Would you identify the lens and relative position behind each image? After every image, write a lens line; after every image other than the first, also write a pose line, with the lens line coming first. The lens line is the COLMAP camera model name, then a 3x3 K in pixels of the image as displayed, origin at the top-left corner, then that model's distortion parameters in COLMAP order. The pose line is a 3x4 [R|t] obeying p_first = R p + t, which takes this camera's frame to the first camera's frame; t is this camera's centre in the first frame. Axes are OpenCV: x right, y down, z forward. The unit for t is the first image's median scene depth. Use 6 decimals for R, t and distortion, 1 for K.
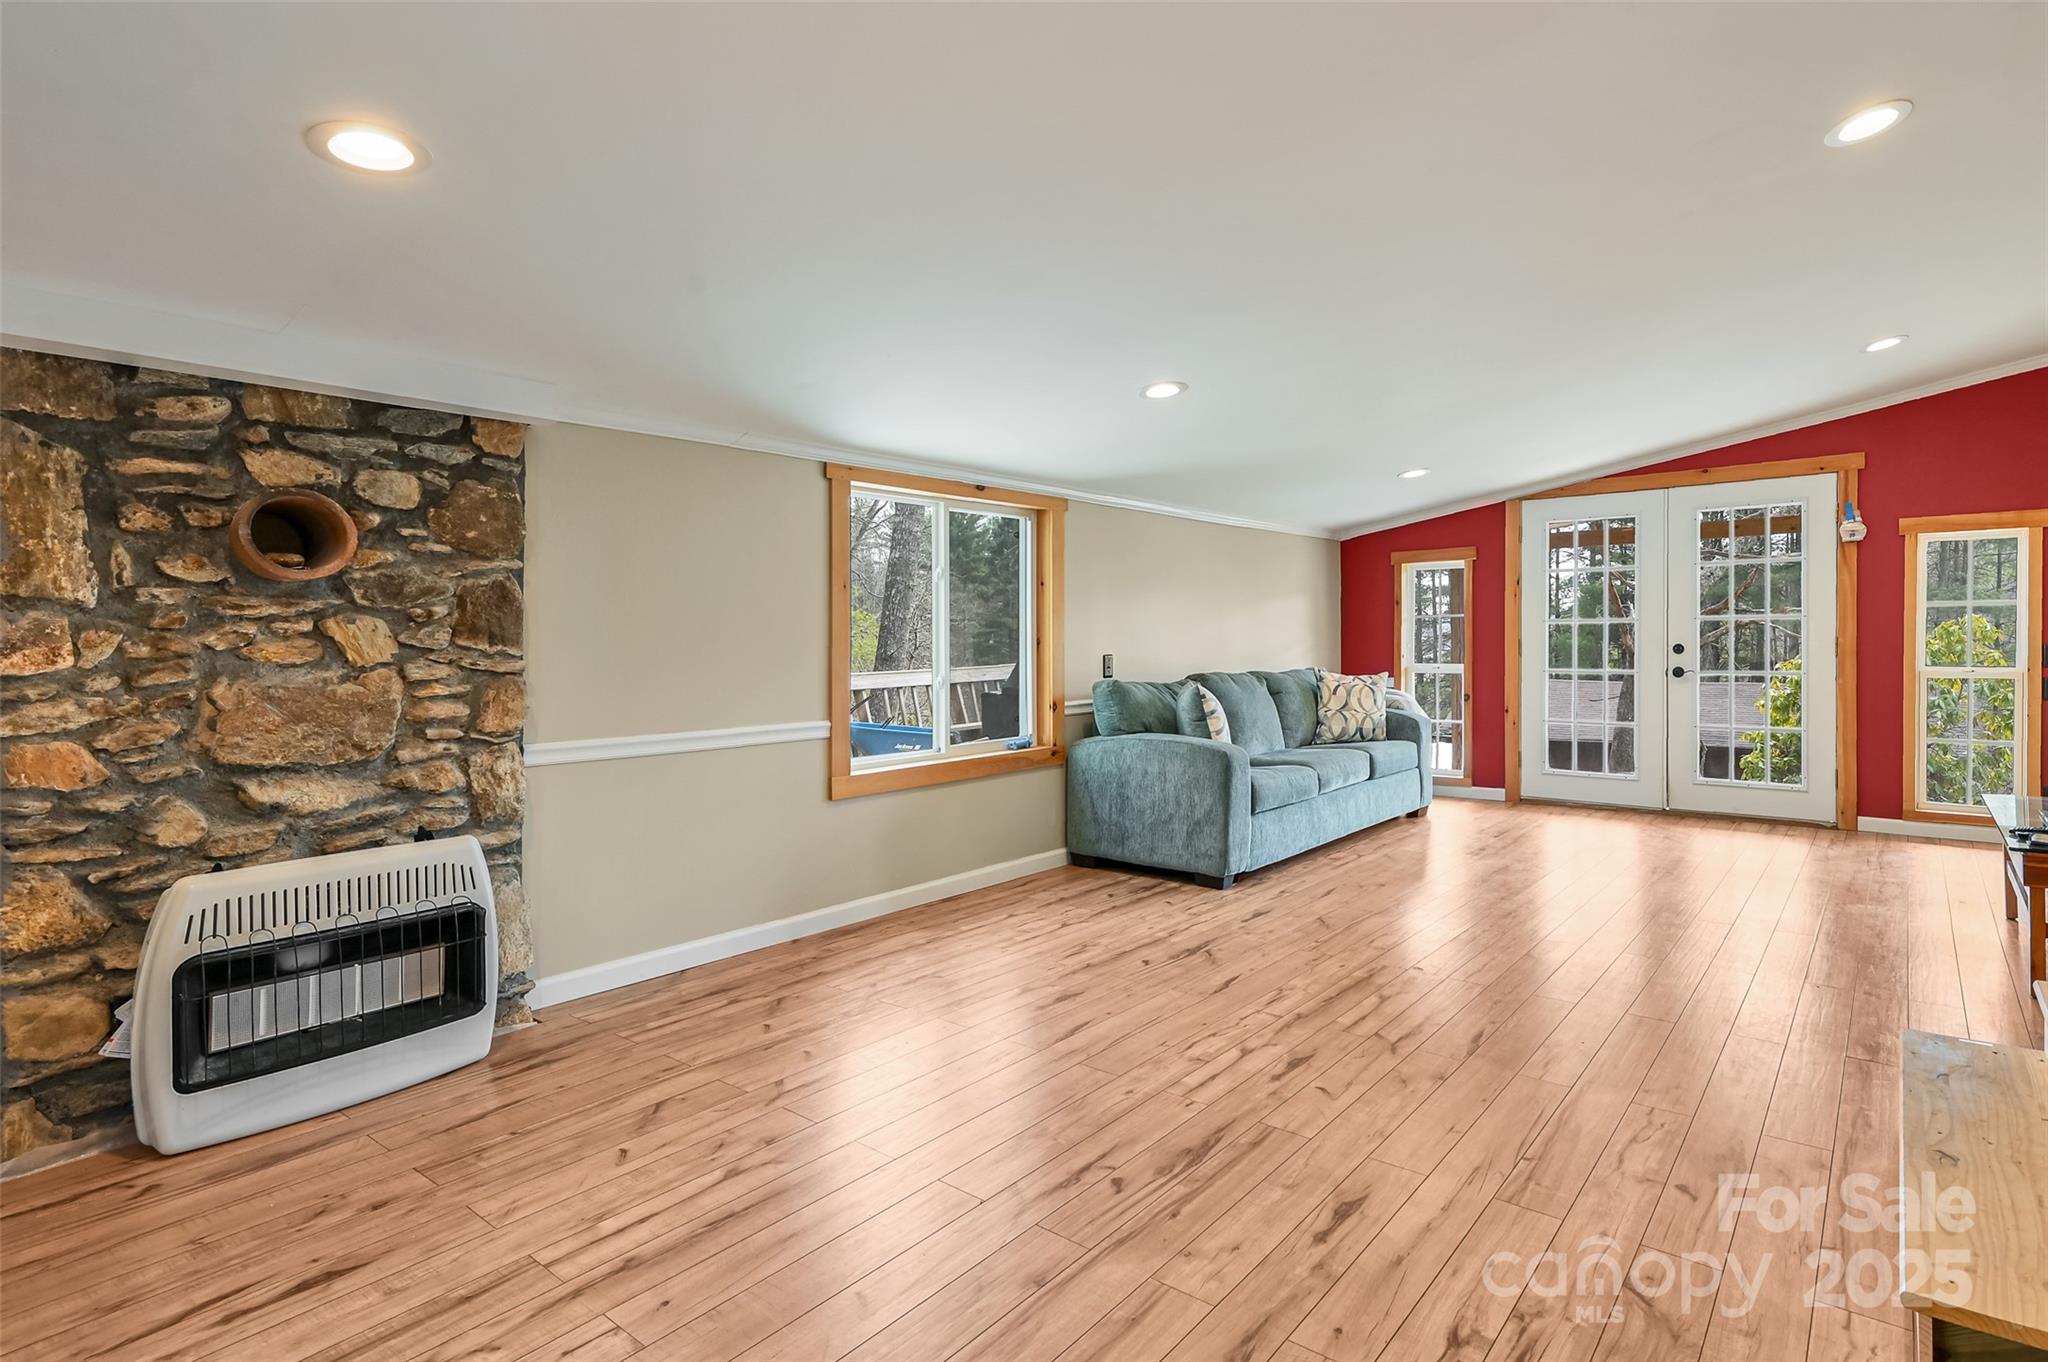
lens RADIAL K [[982.1, 0, 1024.7], [0, 982.1, 636.6], [0, 0, 1]] dist [0.001151, 0.000388]
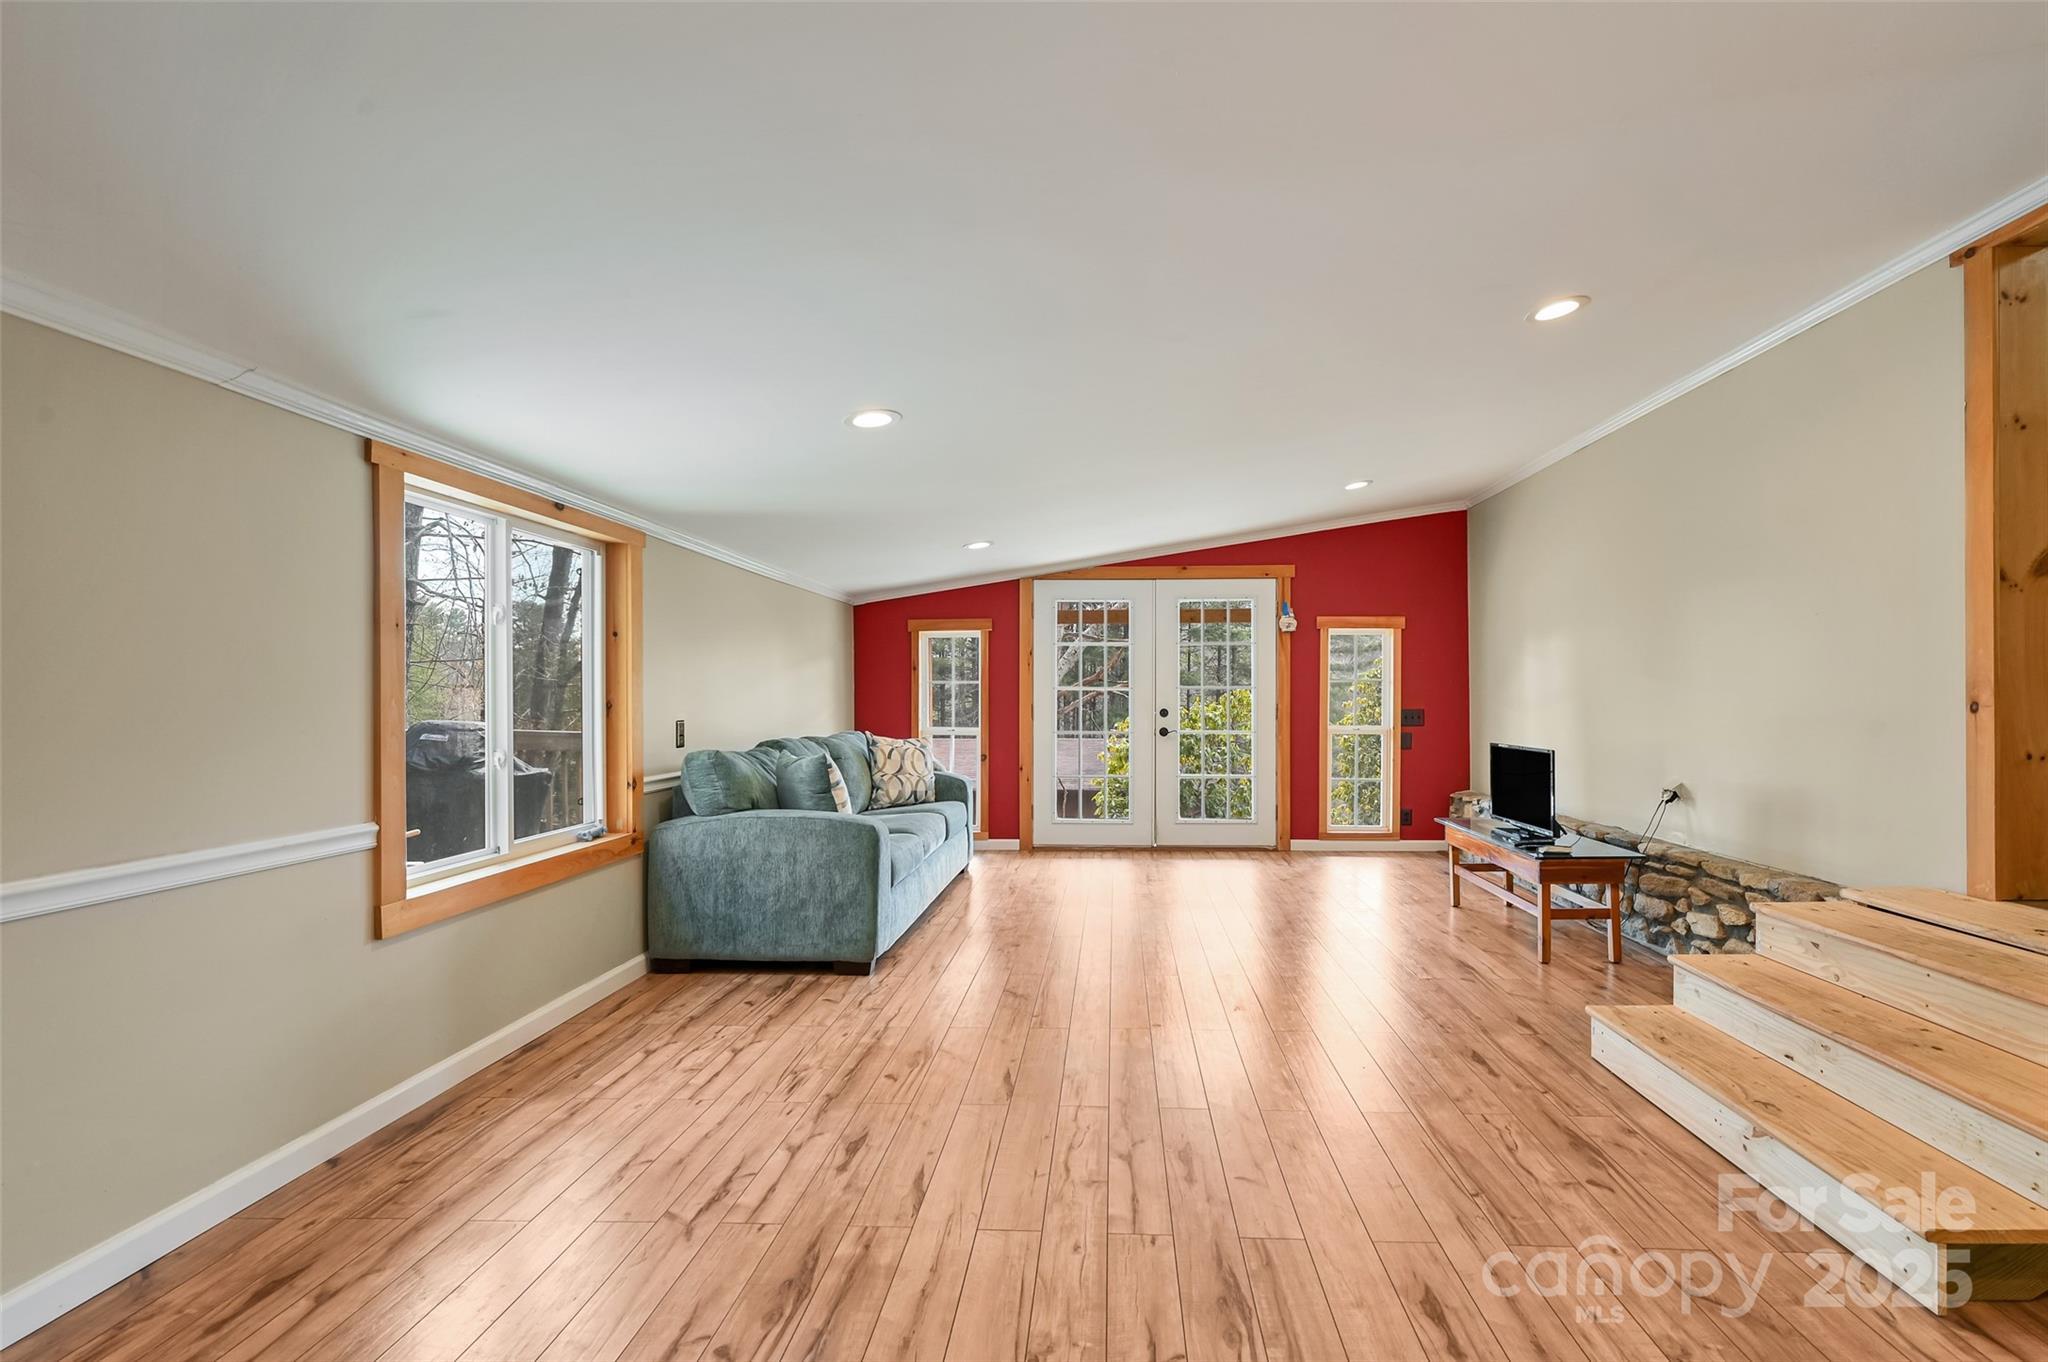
lens RADIAL K [[952.9, 0, 1022.2], [0, 952.9, 695.8], [0, 0, 1]] dist [-0.003185, -0.000445]
pose [[0.804877, 0.009626, 0.593363, -0.202347], [-0.007805, 0.999954, -0.005635, -0.001053], [-0.593390, -0.000096, 0.804915, 0.180934]]
